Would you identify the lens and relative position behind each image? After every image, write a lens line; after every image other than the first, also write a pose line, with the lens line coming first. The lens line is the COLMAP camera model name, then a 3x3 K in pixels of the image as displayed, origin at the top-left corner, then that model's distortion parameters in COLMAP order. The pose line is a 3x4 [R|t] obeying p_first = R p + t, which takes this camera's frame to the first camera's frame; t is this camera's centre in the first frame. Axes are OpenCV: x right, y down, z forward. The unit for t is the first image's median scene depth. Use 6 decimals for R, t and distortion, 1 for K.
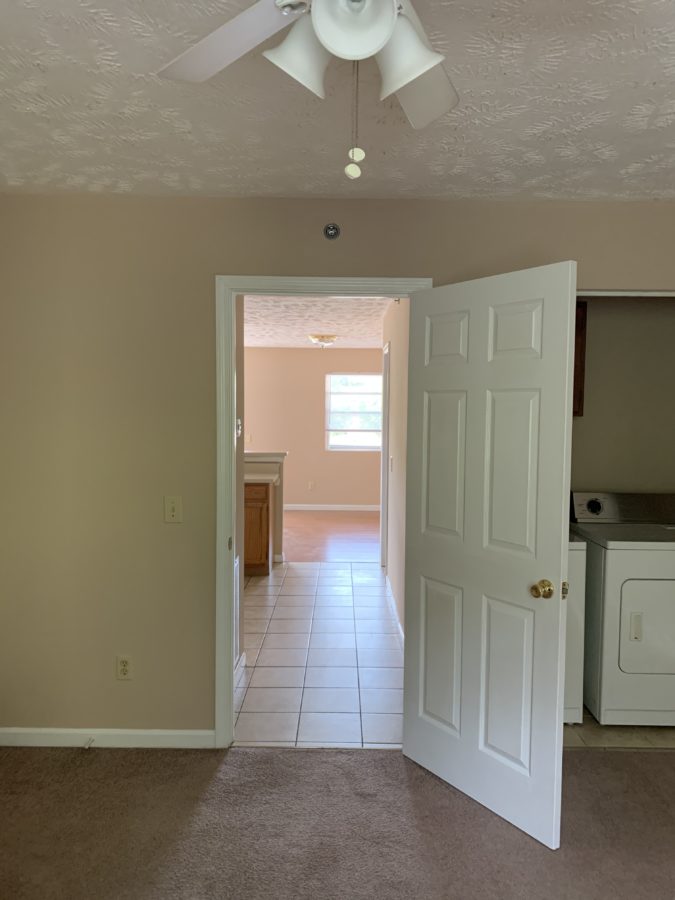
lens RADIAL K [[695.4, 0, 336.6], [0, 695.4, 445.1], [0, 0, 1]] dist [0.015271, -0.013974]
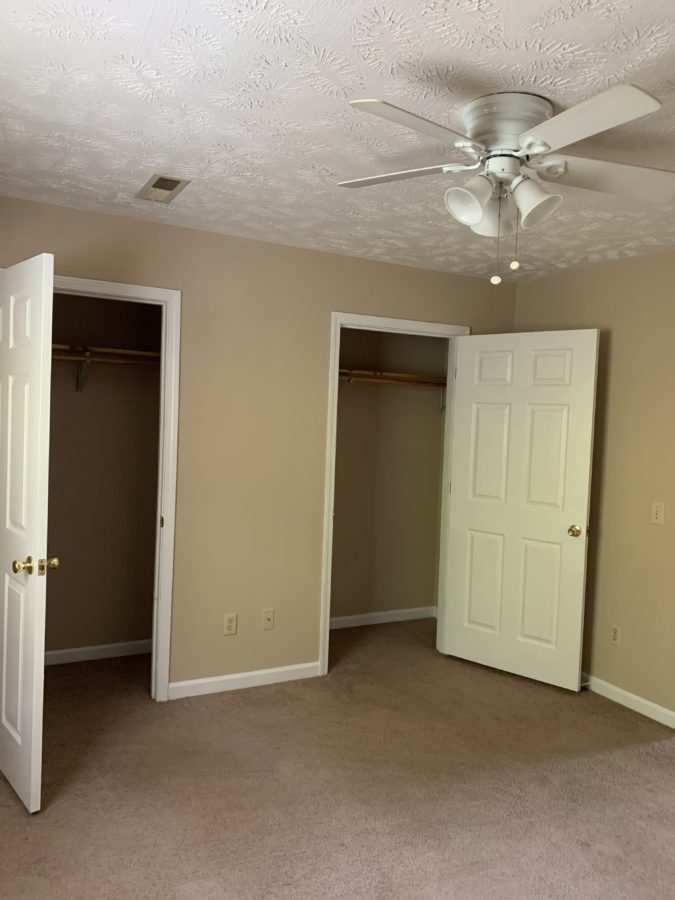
lens RADIAL K [[695.4, 0, 342.6], [0, 695.4, 450.5], [0, 0, 1]] dist [0.015271, -0.013974]
pose [[0.468032, 0.057067, -0.881867, 0.618395], [-0.090612, 0.995752, 0.016346, 0.017157], [0.879054, 0.072257, 0.471215, -0.041954]]
